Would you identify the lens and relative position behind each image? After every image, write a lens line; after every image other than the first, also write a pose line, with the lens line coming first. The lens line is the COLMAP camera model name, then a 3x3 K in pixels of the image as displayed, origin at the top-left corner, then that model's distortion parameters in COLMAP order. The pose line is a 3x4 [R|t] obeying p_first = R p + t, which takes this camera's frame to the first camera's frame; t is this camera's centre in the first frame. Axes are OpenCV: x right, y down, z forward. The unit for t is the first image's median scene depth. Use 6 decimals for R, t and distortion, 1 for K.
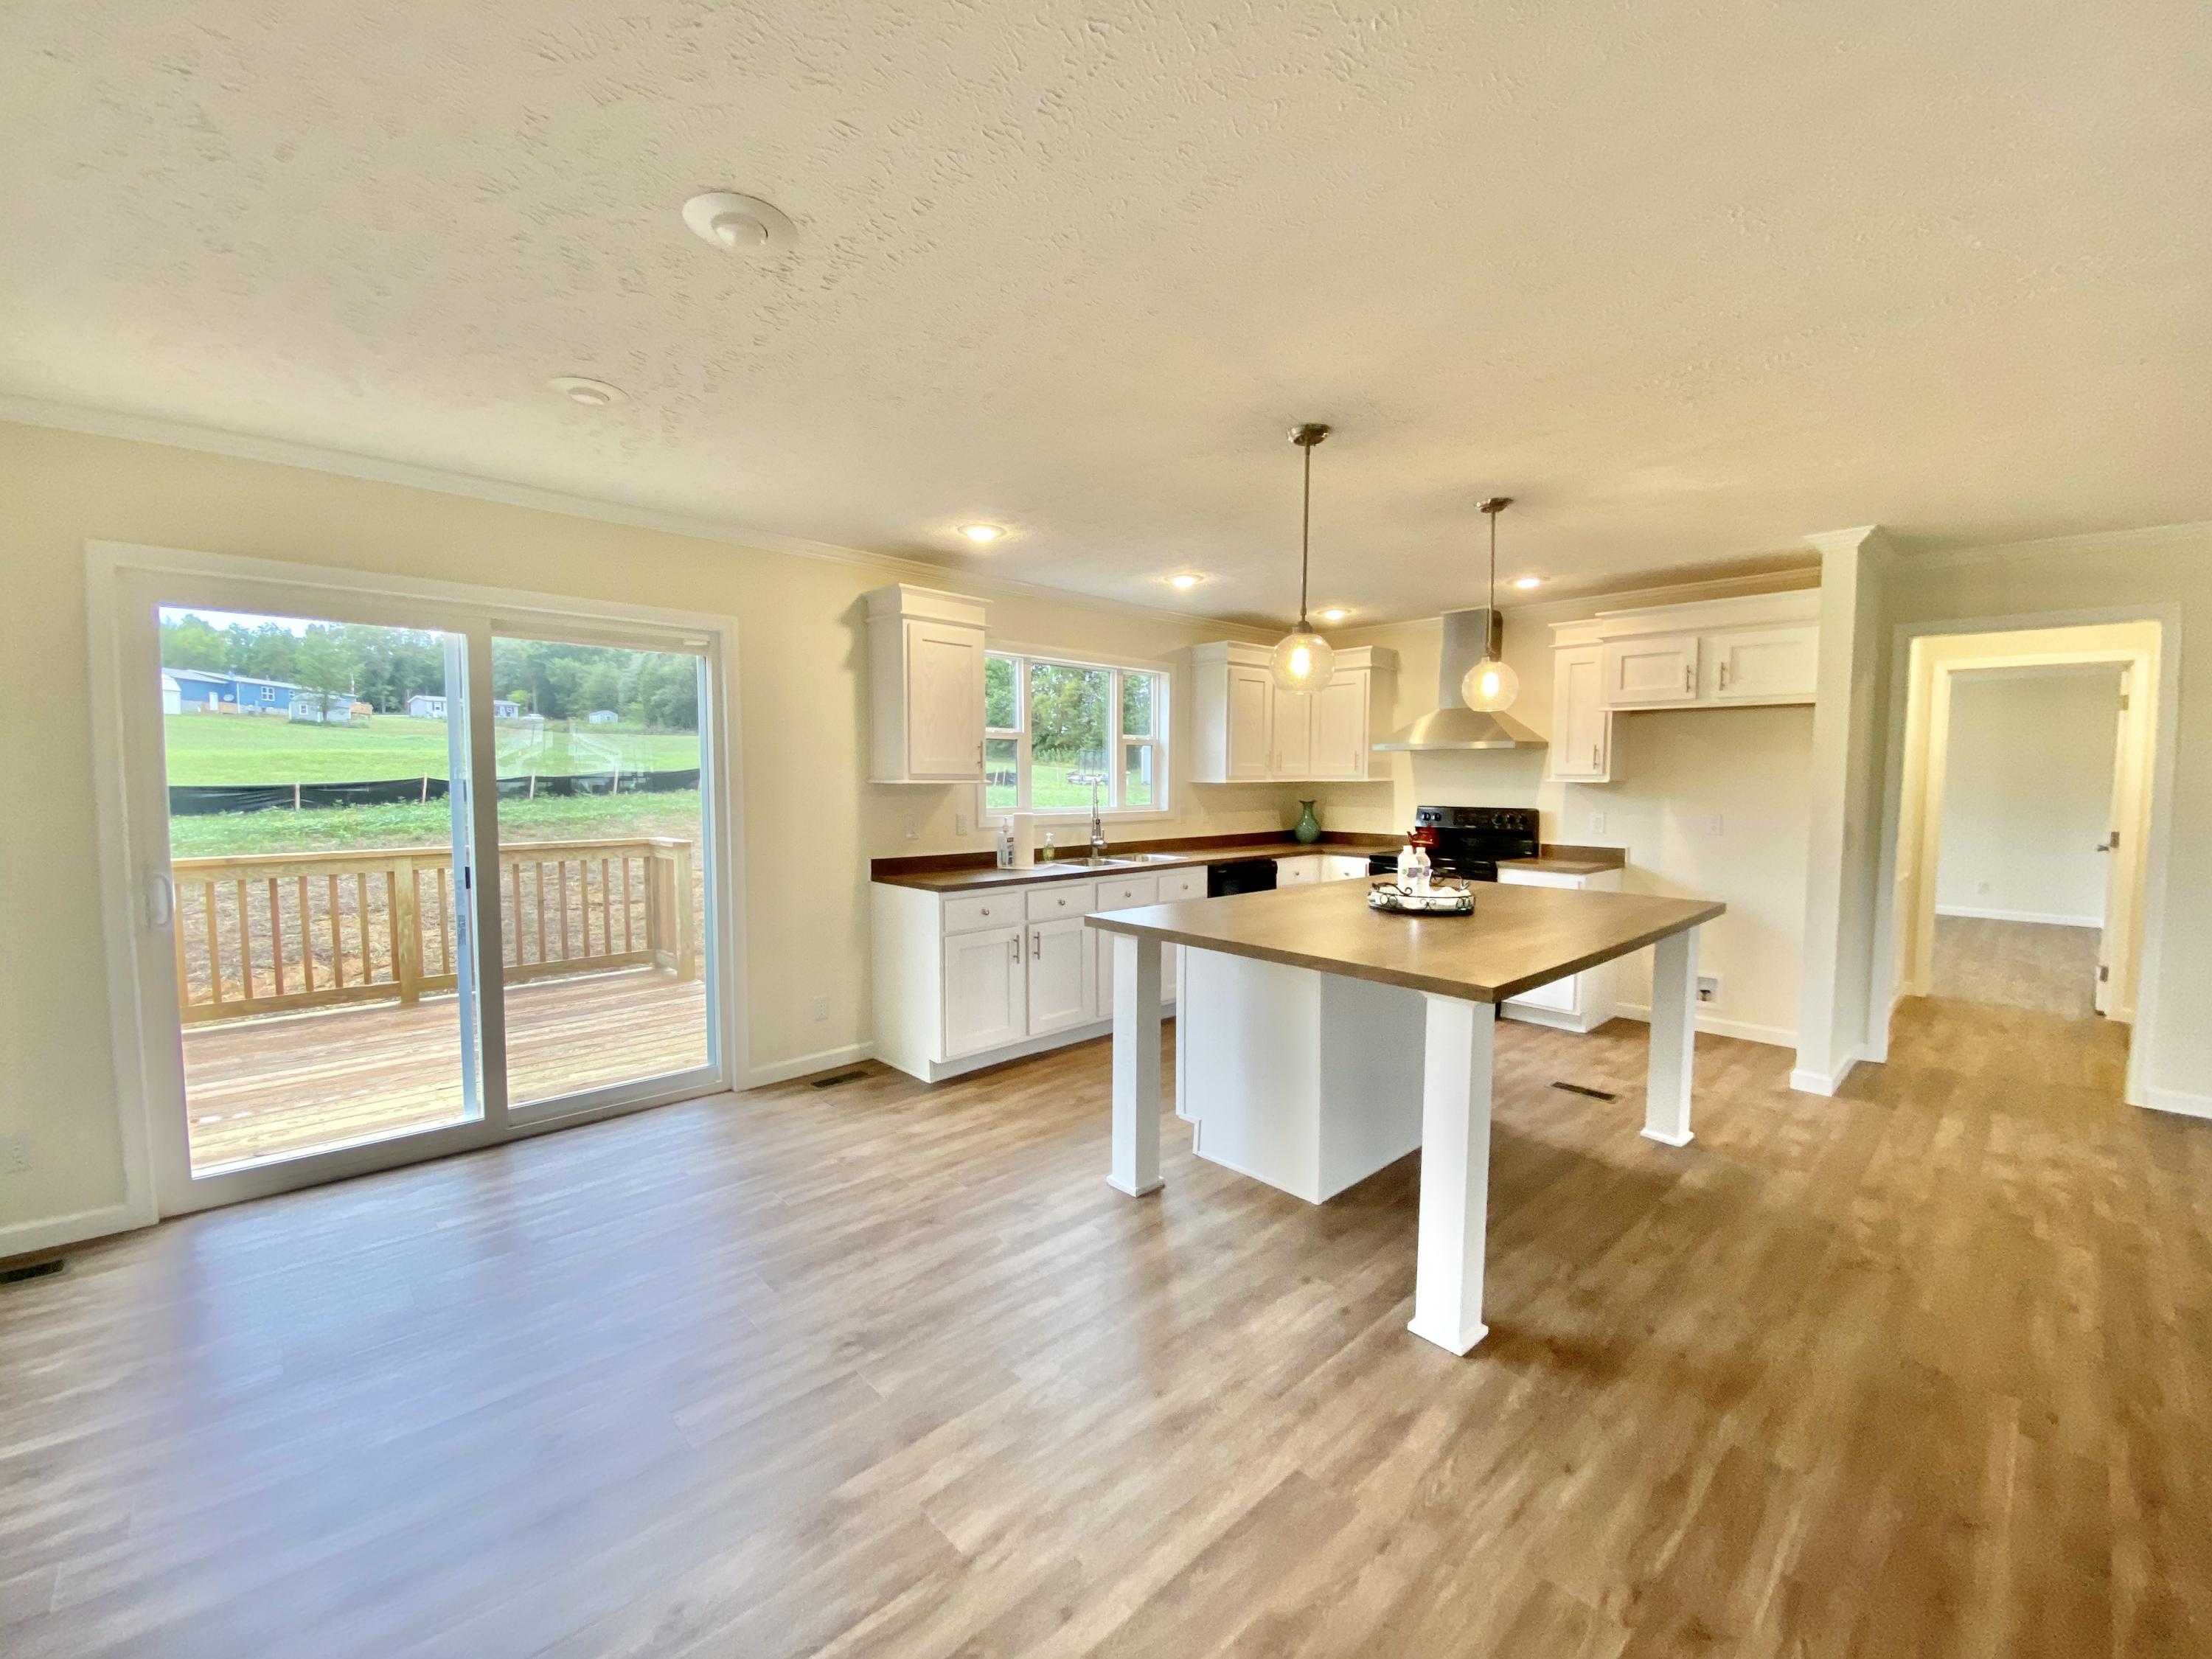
lens RADIAL K [[895.4, 0, 1108.8], [0, 895.4, 832.7], [0, 0, 1]] dist [0.022283, -0.021520]
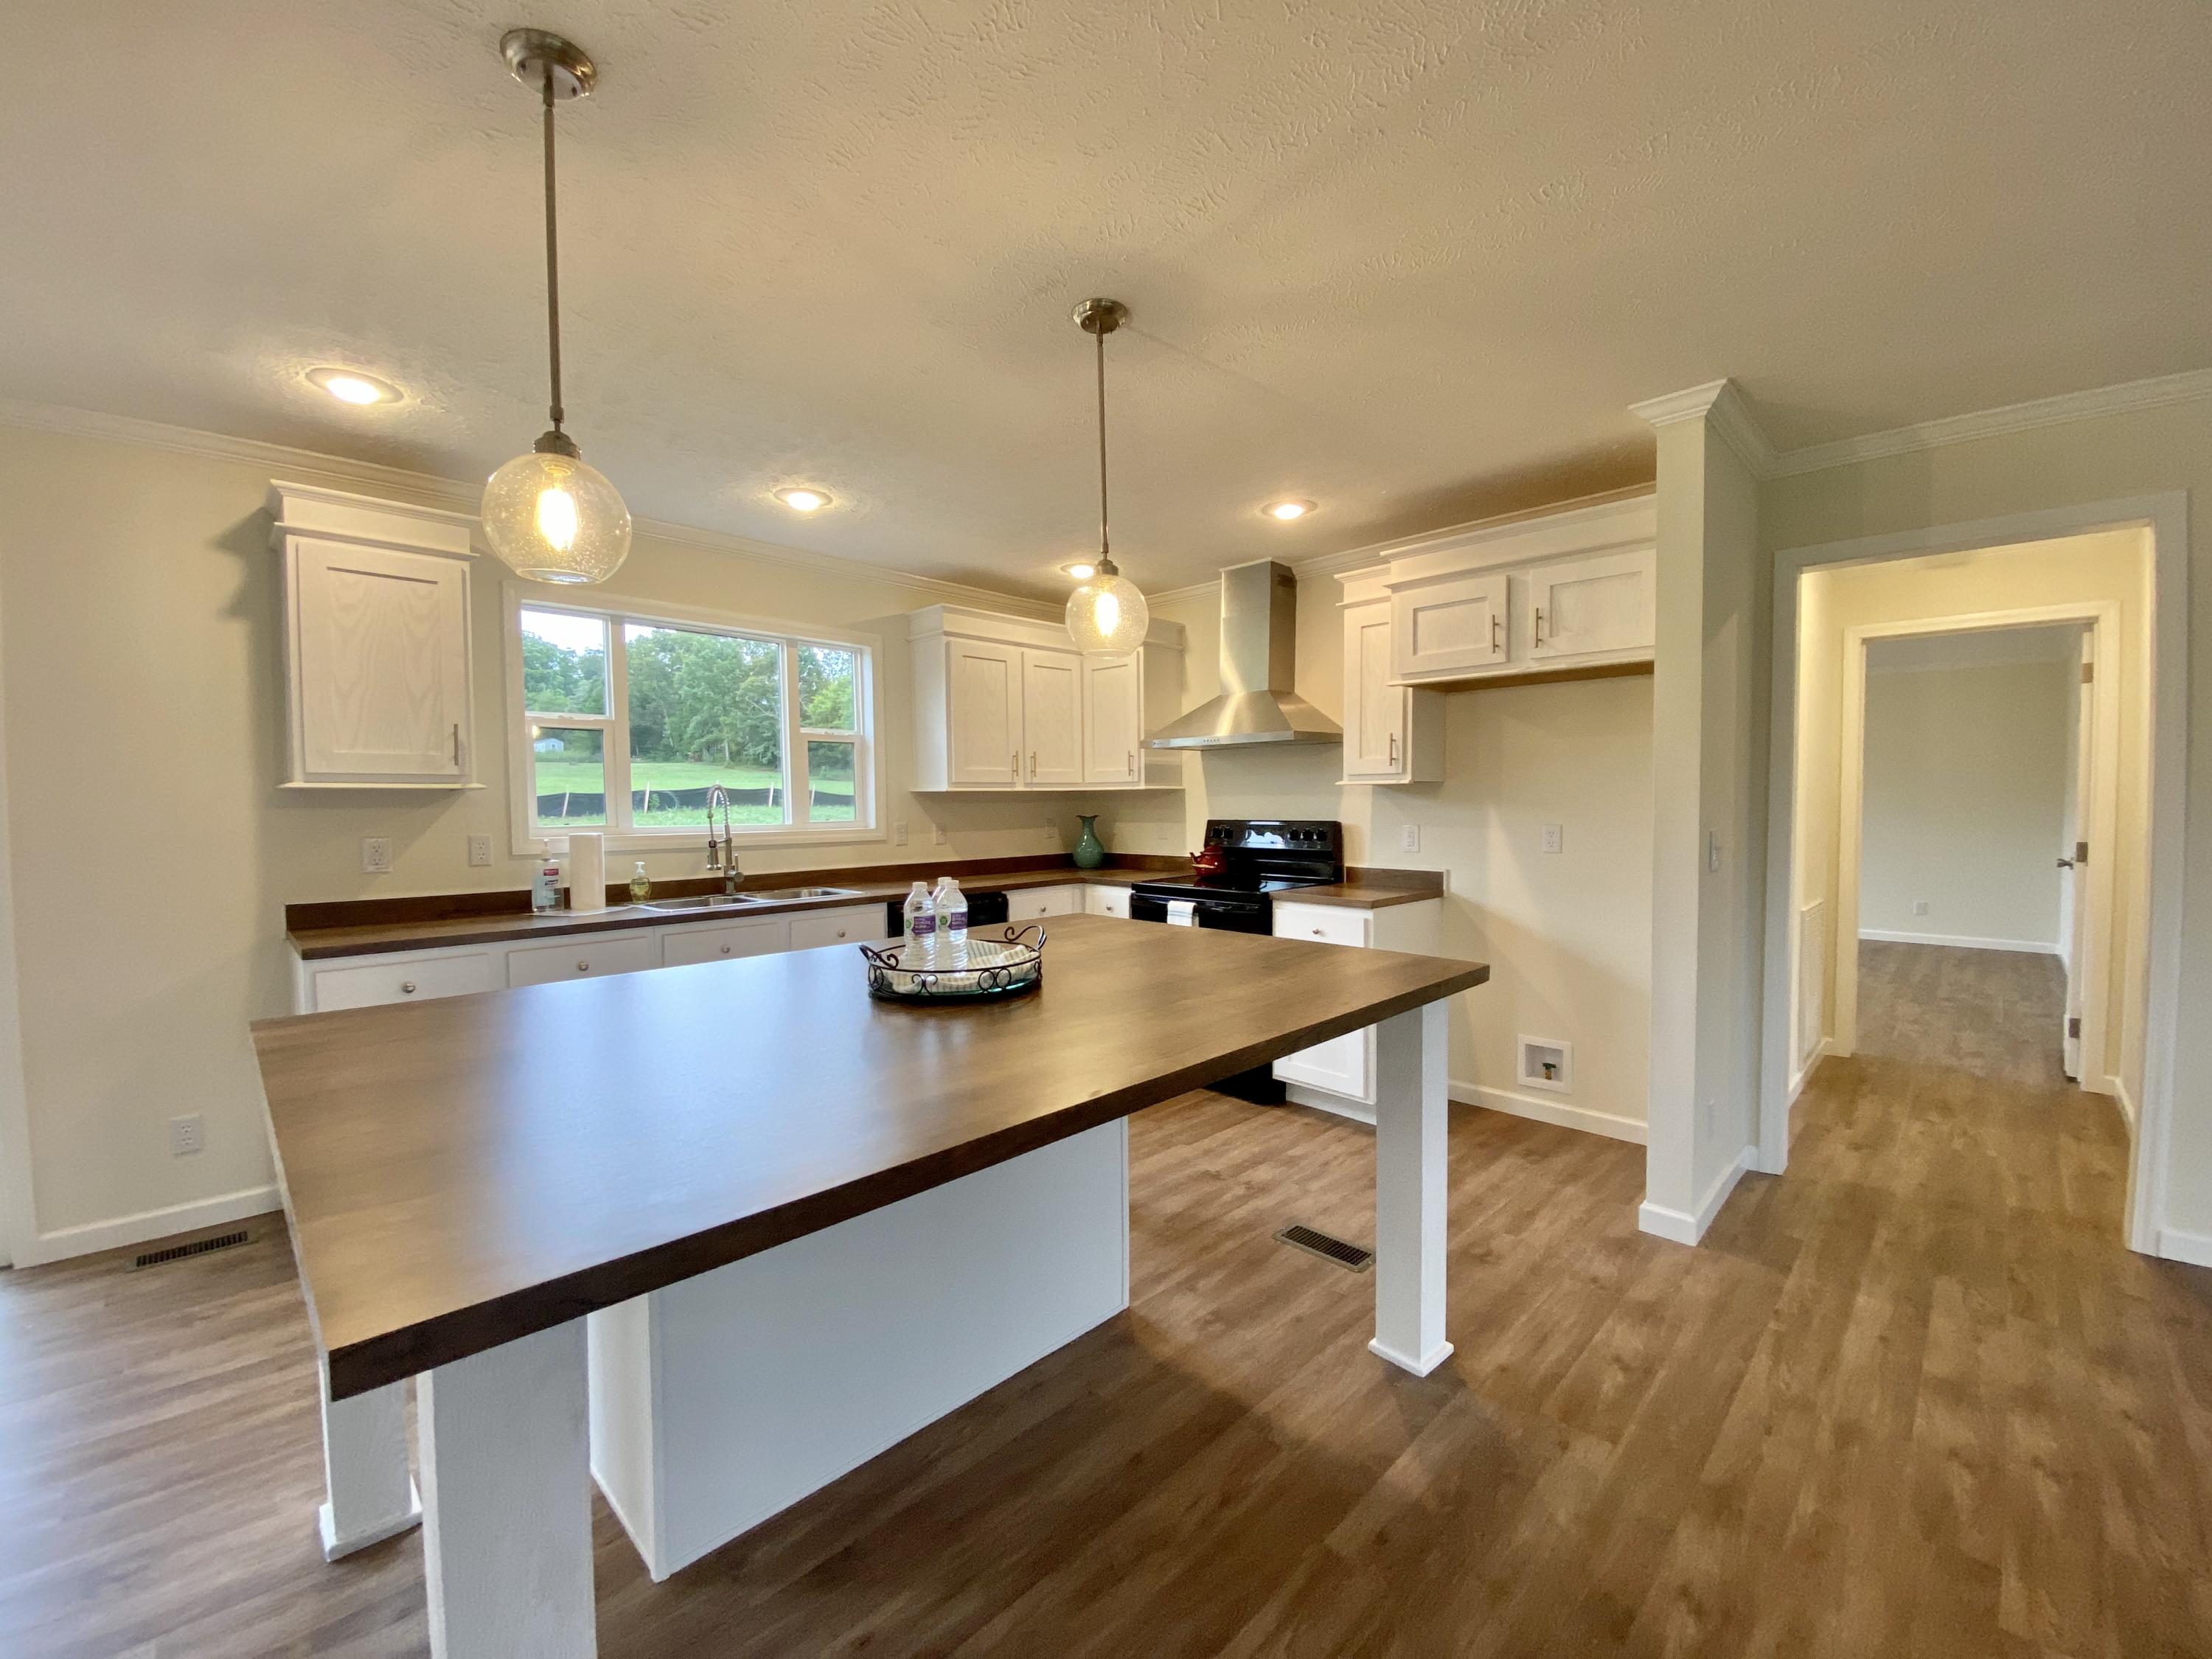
lens RADIAL K [[895.4, 0, 1108.8], [0, 895.4, 832.7], [0, 0, 1]] dist [0.022283, -0.021520]
pose [[0.999294, -0.011388, 0.035813, 0.324432], [0.012372, 0.999548, -0.027382, 0.002033], [-0.035485, 0.027806, 0.998983, 0.319363]]
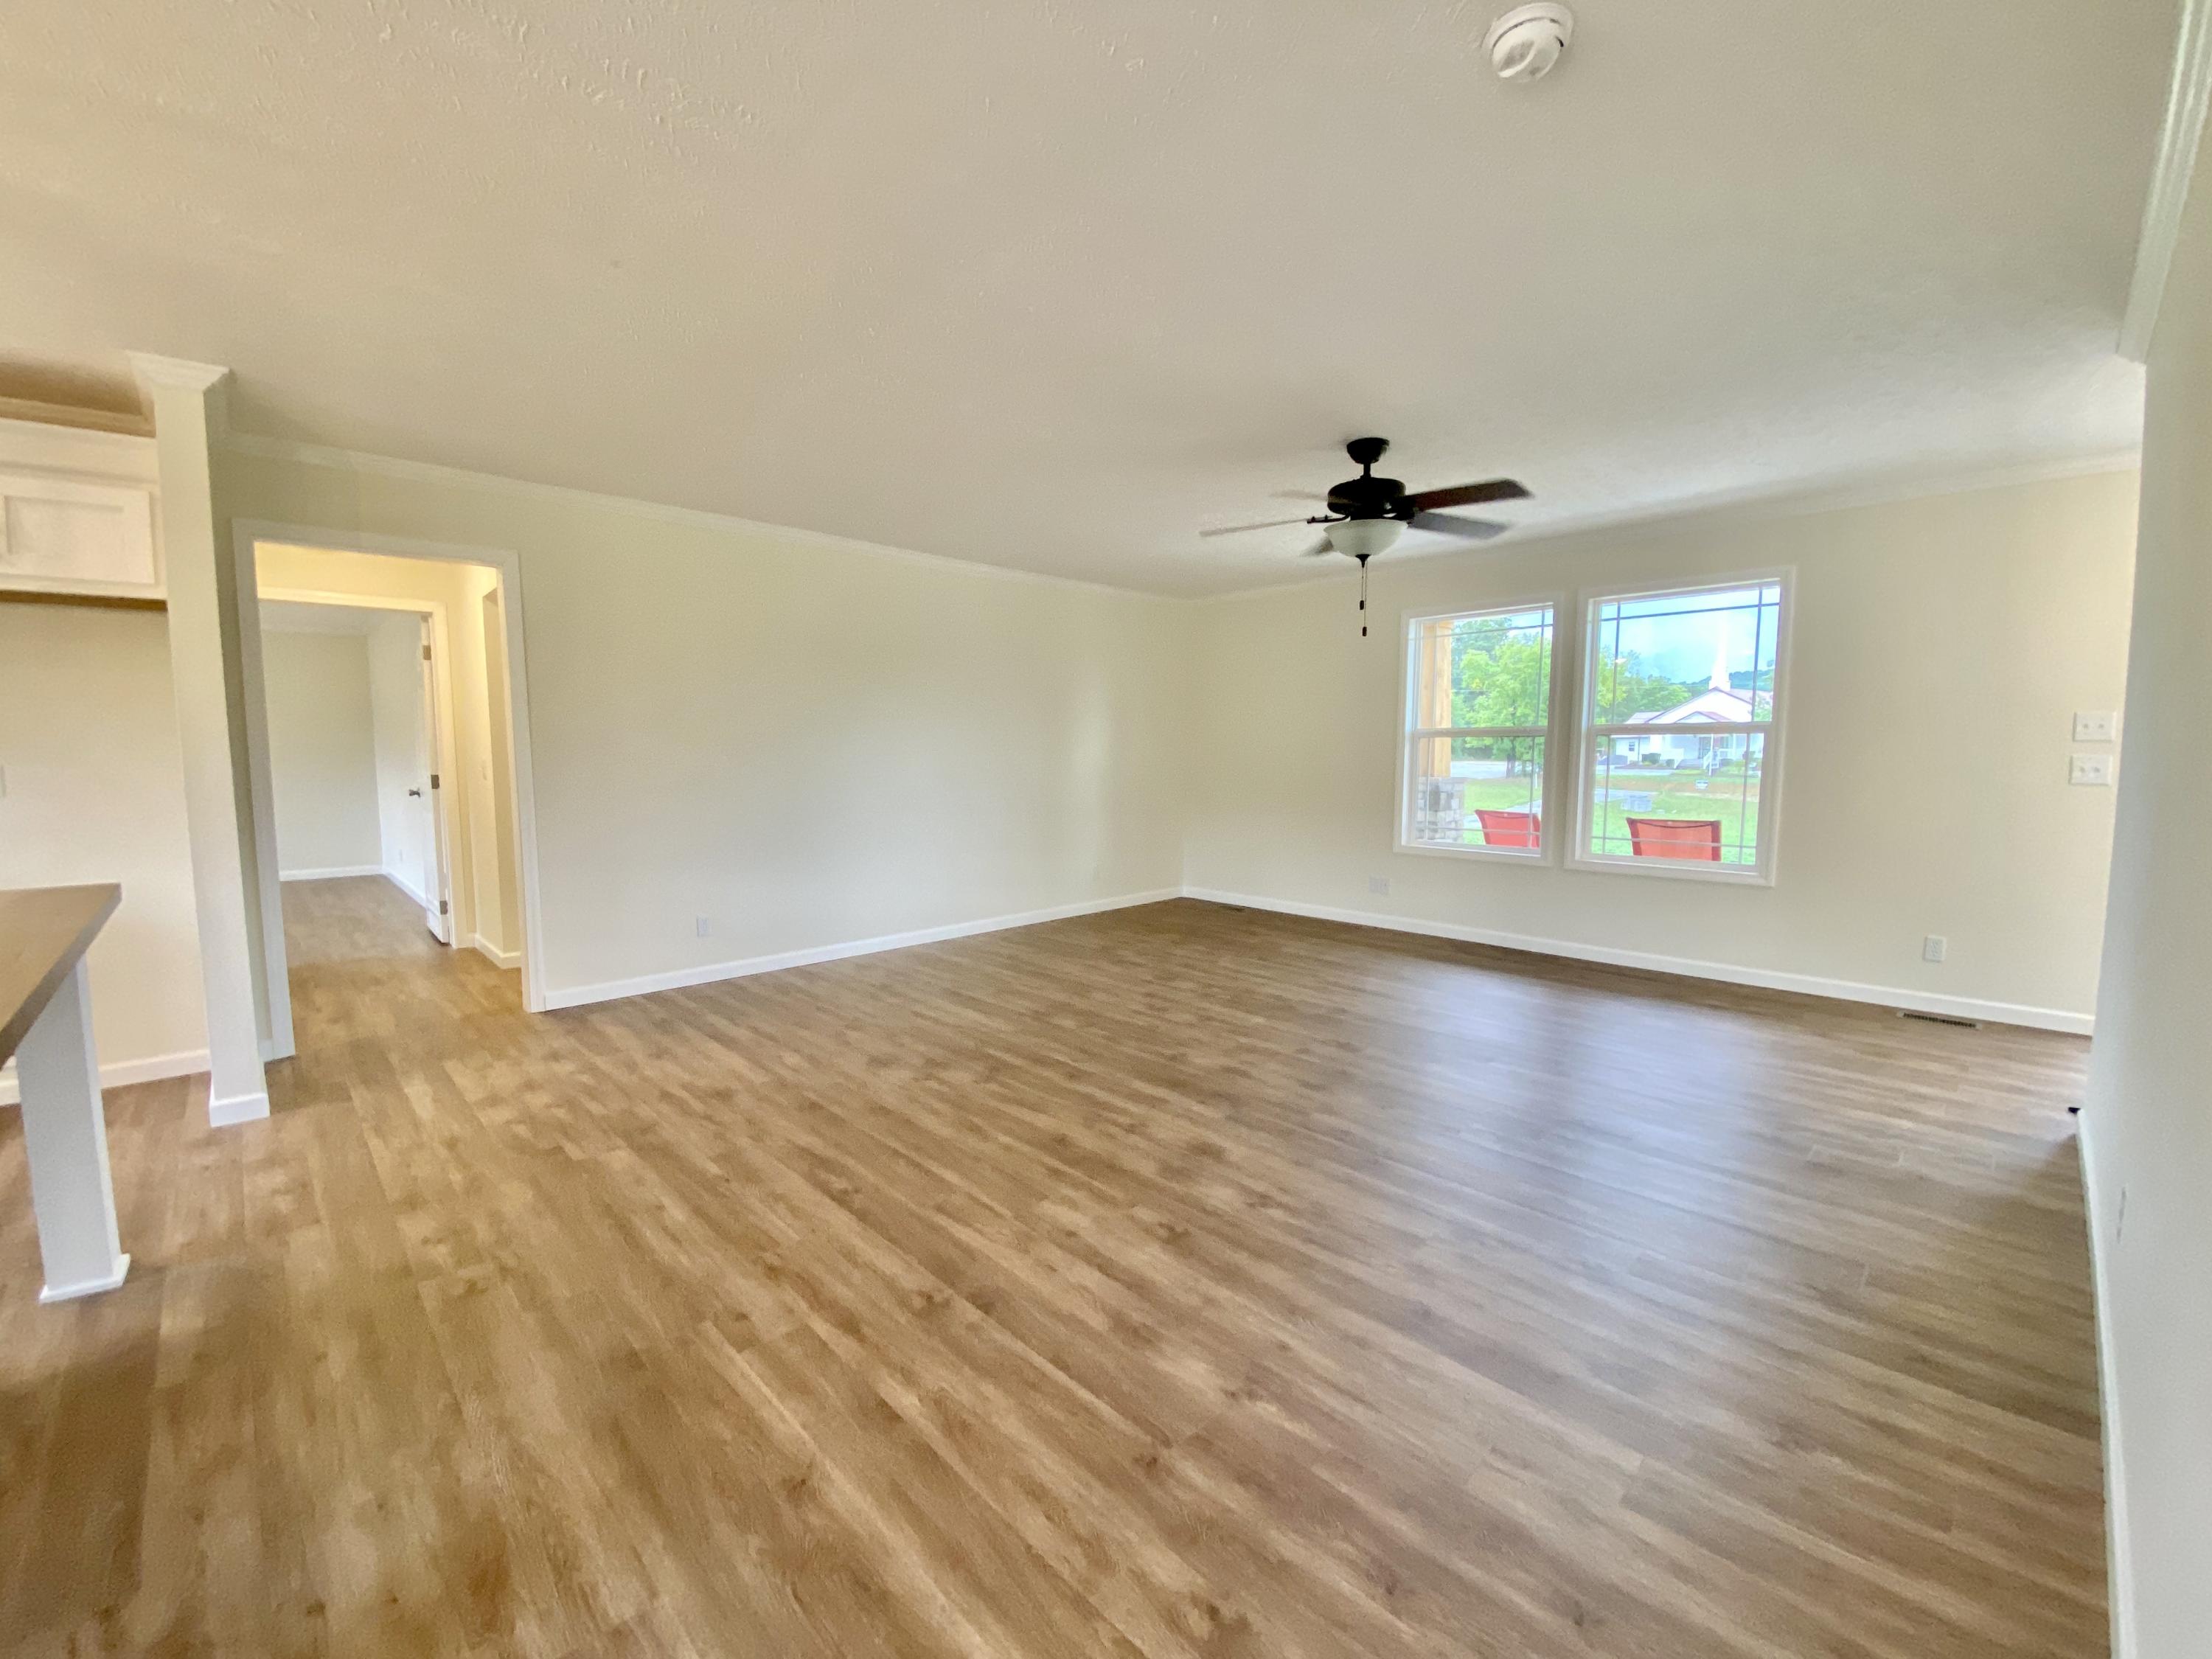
lens RADIAL K [[895.4, 0, 1108.8], [0, 895.4, 832.7], [0, 0, 1]] dist [0.022283, -0.021520]
pose [[-0.013264, -0.094207, 0.995464, 0.045580], [0.065340, 0.993342, 0.094877, 0.022815], [-0.997775, 0.066302, -0.007020, 0.247580]]
